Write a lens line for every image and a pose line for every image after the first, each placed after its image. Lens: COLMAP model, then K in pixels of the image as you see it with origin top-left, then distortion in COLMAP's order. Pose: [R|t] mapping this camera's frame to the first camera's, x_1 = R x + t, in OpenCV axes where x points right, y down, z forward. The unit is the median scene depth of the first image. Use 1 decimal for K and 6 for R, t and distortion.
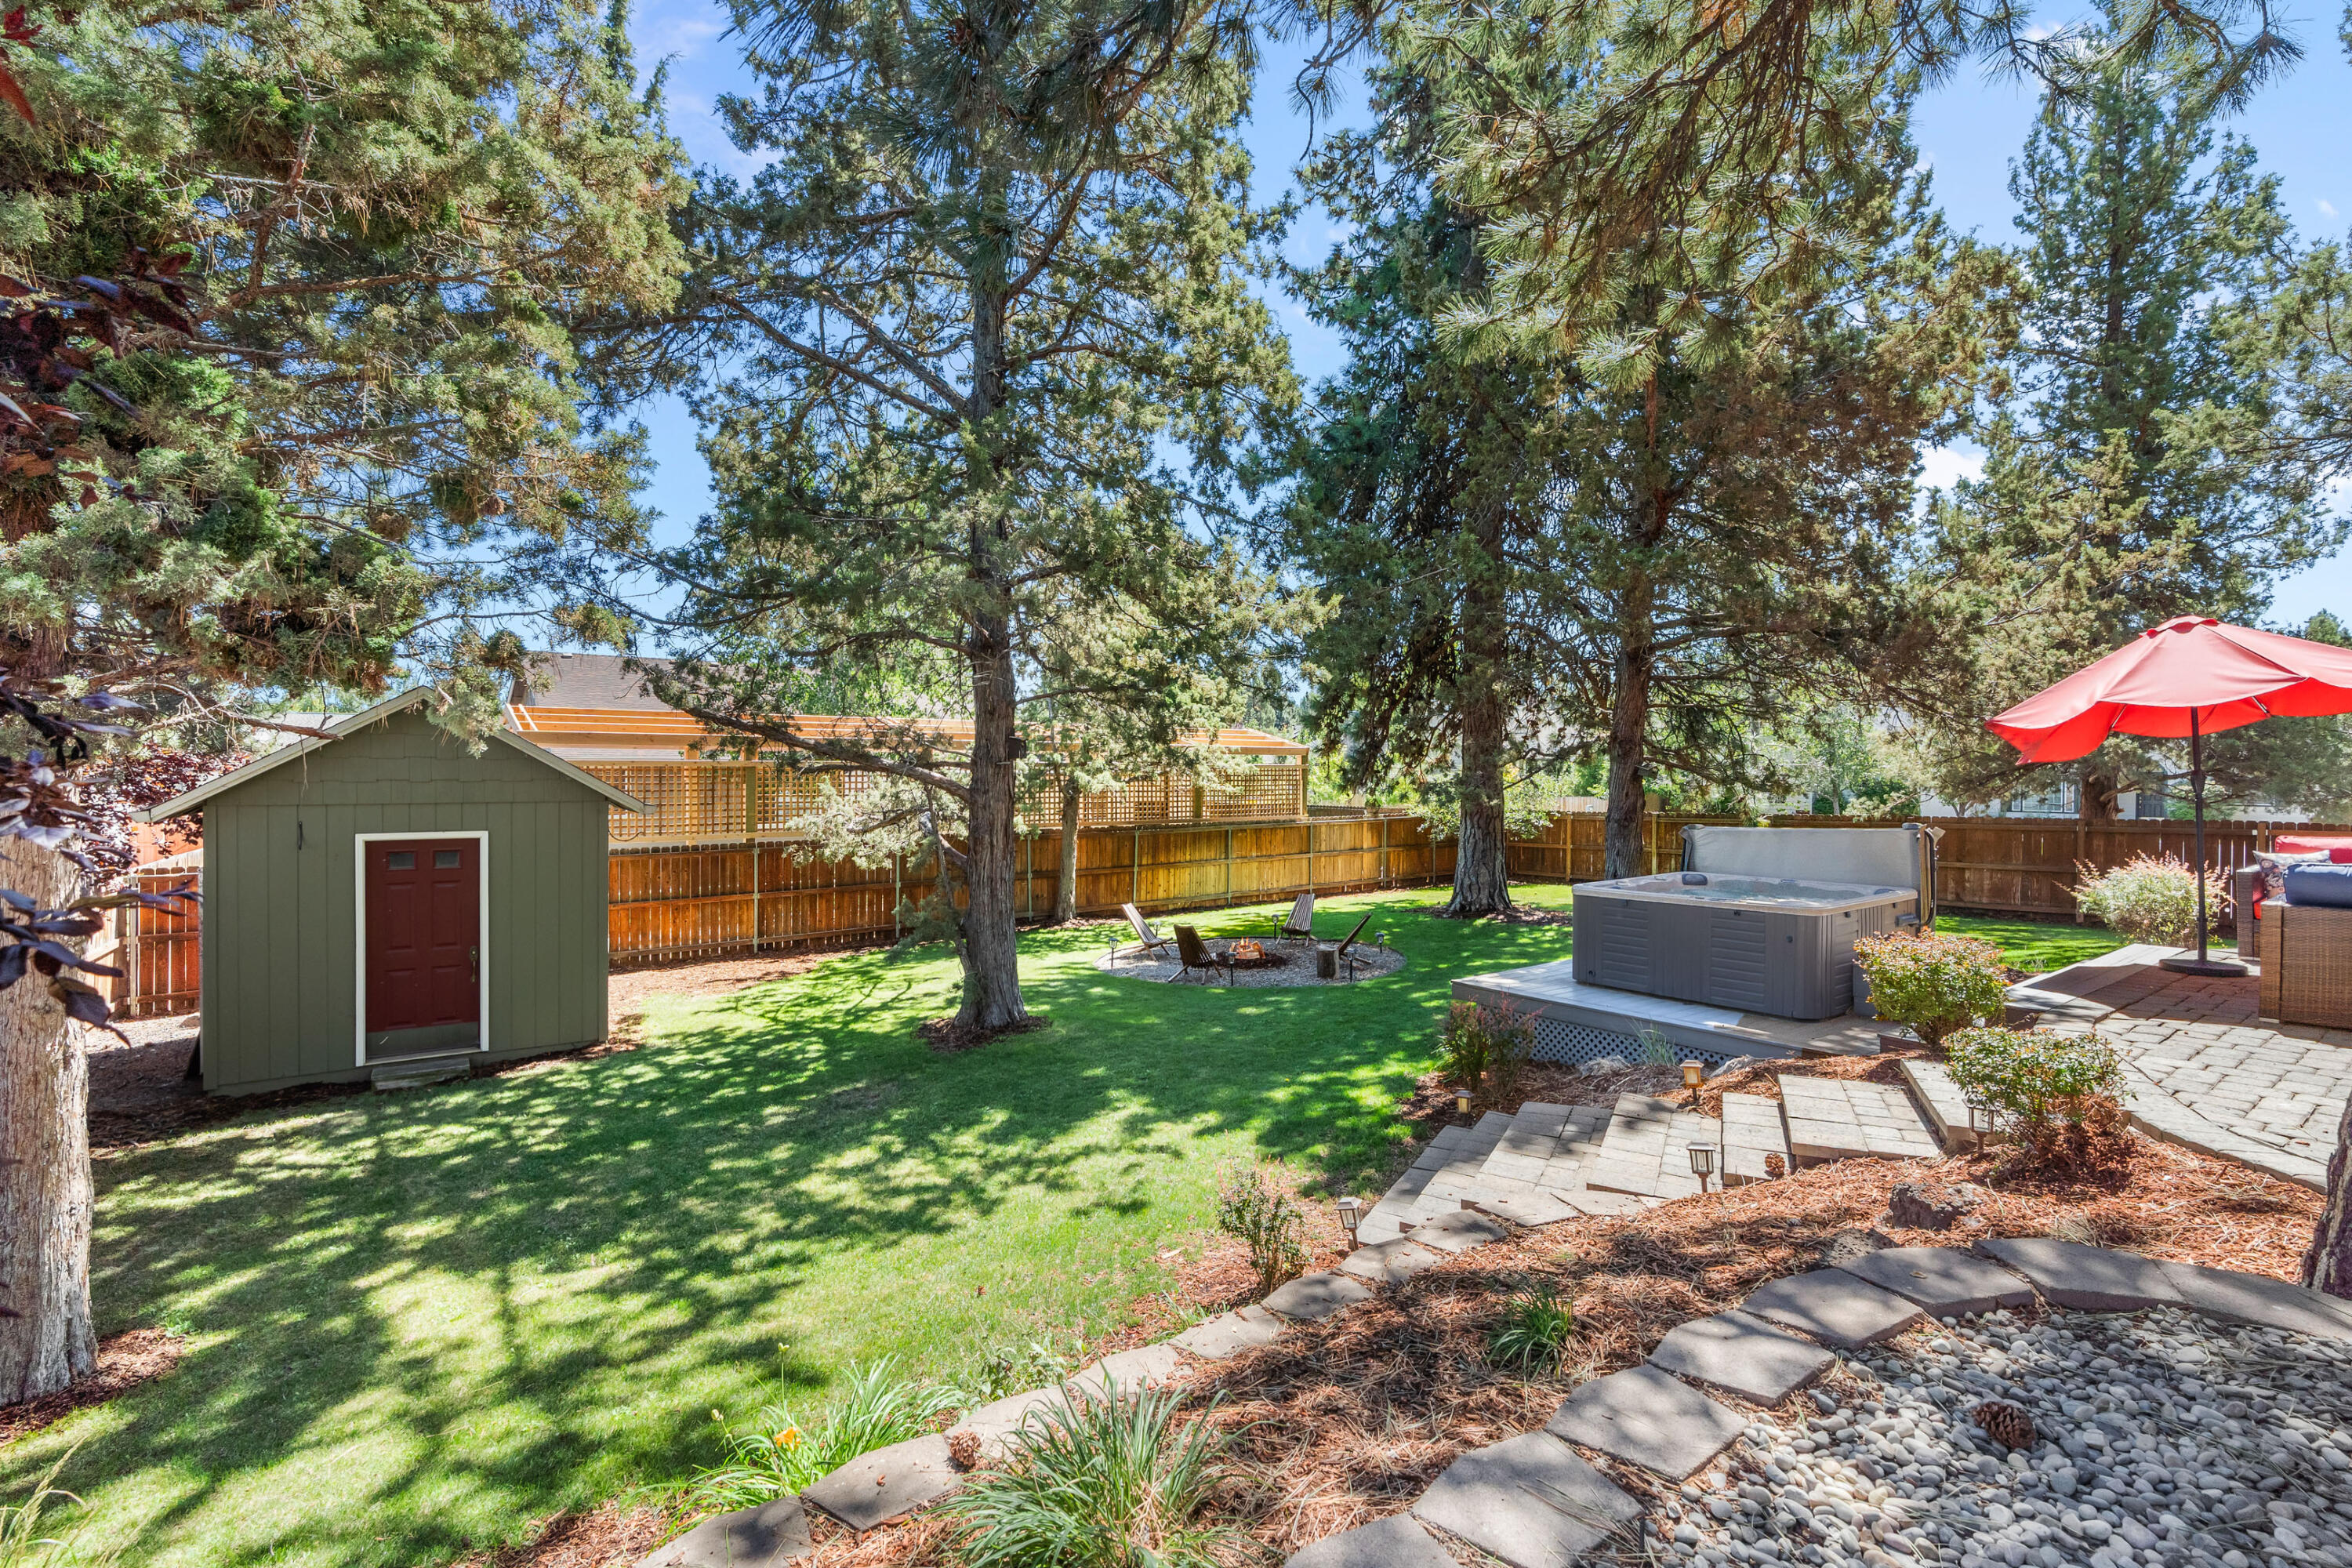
lens RADIAL K [[1070.6, 0, 1160.8], [0, 1070.6, 781.5], [0, 0, 1]] dist [-0.002540, 0.001478]
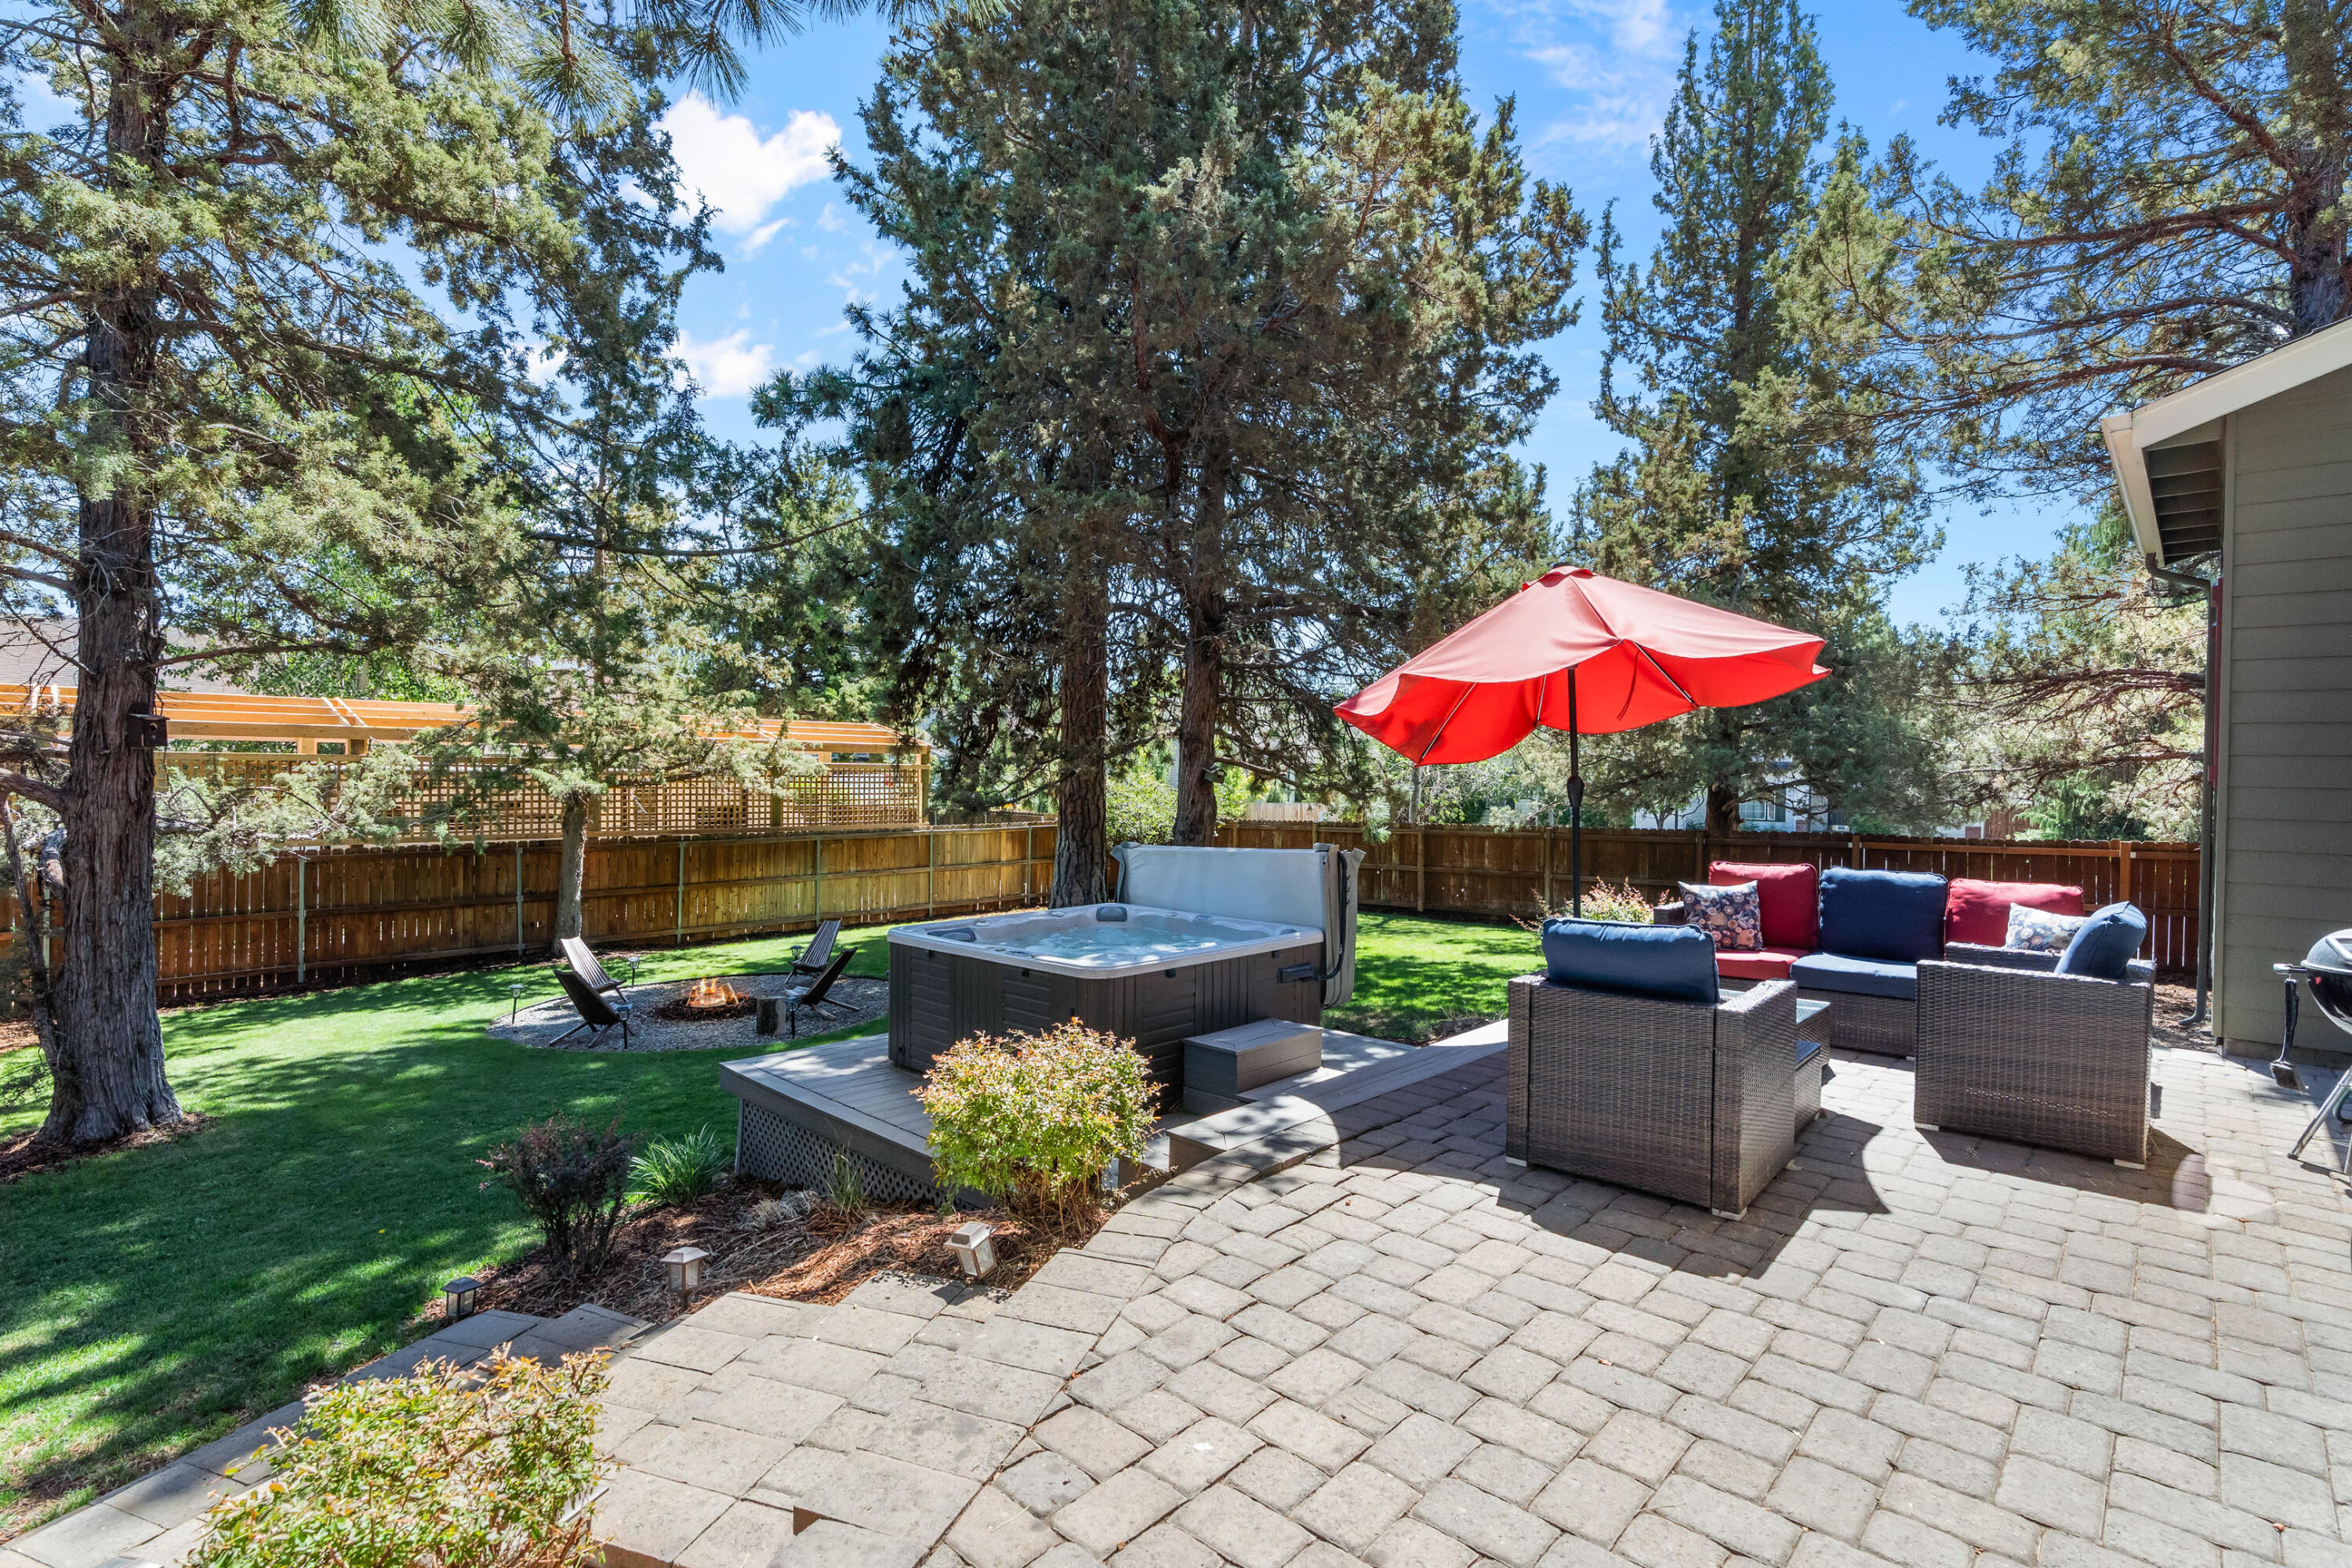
lens RADIAL K [[1070.6, 0, 1185.7], [0, 1070.6, 785.3], [0, 0, 1]] dist [-0.002540, 0.001478]
pose [[0.986454, 0.006330, 0.163913, 0.240773], [-0.006520, 0.999979, 0.000620, -0.001109], [-0.163906, -0.001681, 0.986475, 0.132021]]
